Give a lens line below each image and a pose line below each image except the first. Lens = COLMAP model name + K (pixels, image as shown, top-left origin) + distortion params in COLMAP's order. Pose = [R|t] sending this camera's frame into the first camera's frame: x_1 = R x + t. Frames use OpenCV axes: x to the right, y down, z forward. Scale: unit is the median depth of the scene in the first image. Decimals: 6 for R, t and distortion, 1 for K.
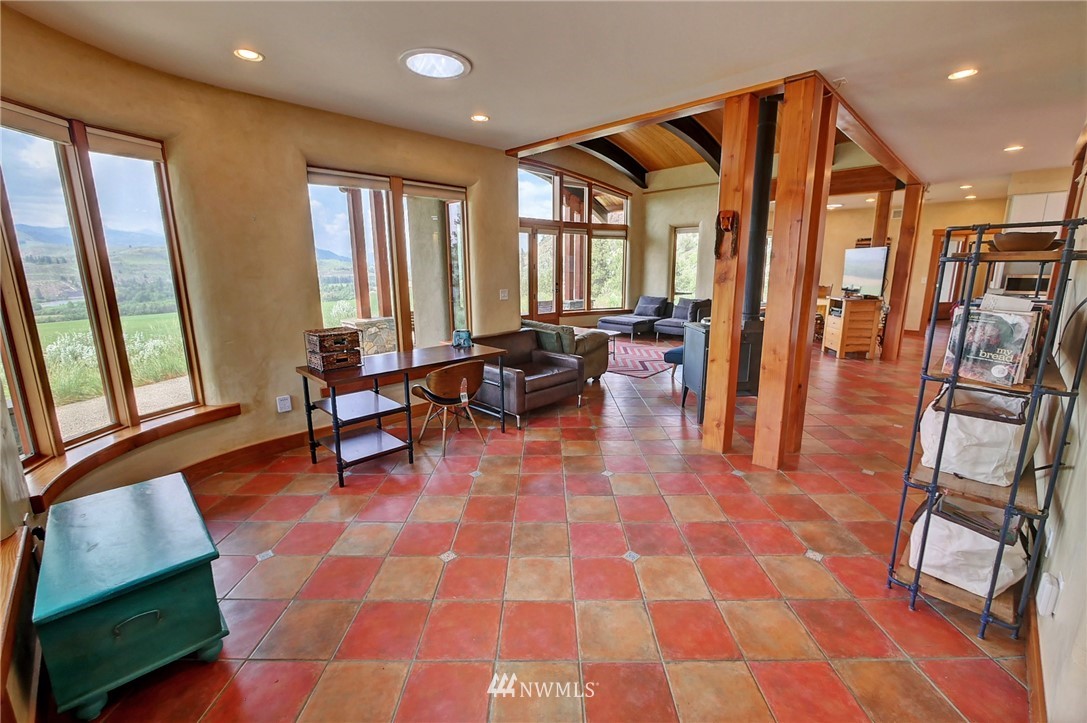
lens RADIAL K [[450.3, 0, 543.5], [0, 450.3, 361.5], [0, 0, 1]] dist [0.009272, -0.000137]
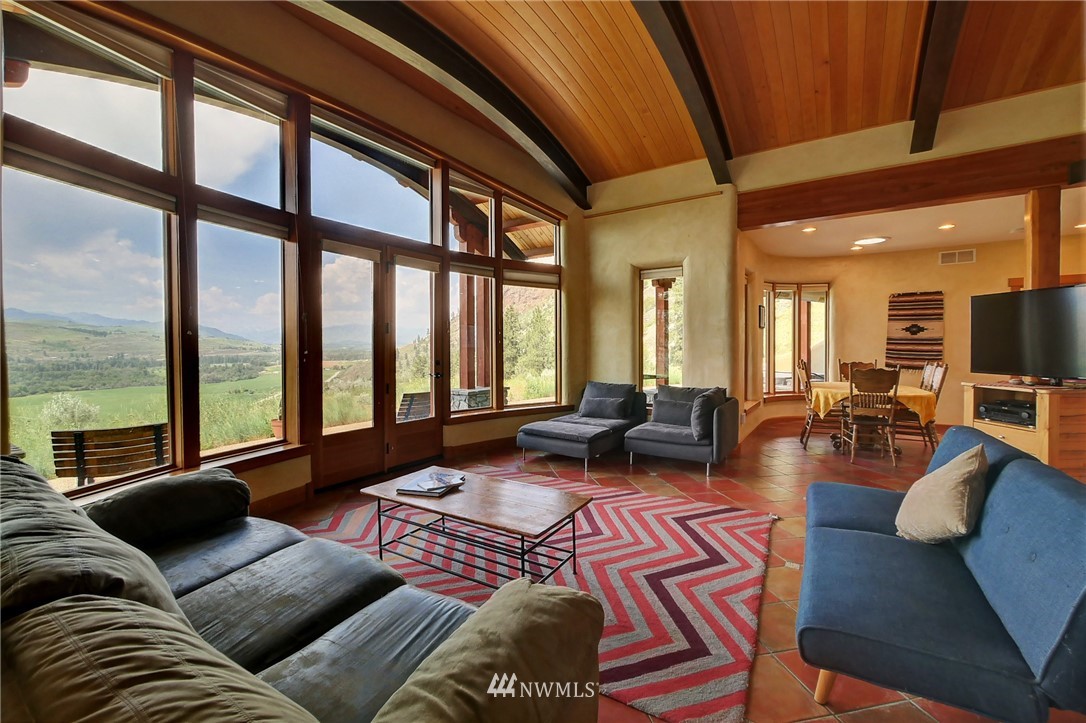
lens RADIAL K [[448.3, 0, 542.5], [0, 448.3, 353.9], [0, 0, 1]] dist [-0.003499, 0.000282]
pose [[0.981184, 0.000130, 0.193074, 0.046709], [0.036307, 0.982036, -0.185170, -0.077966], [-0.189630, 0.188695, 0.963553, 0.456569]]
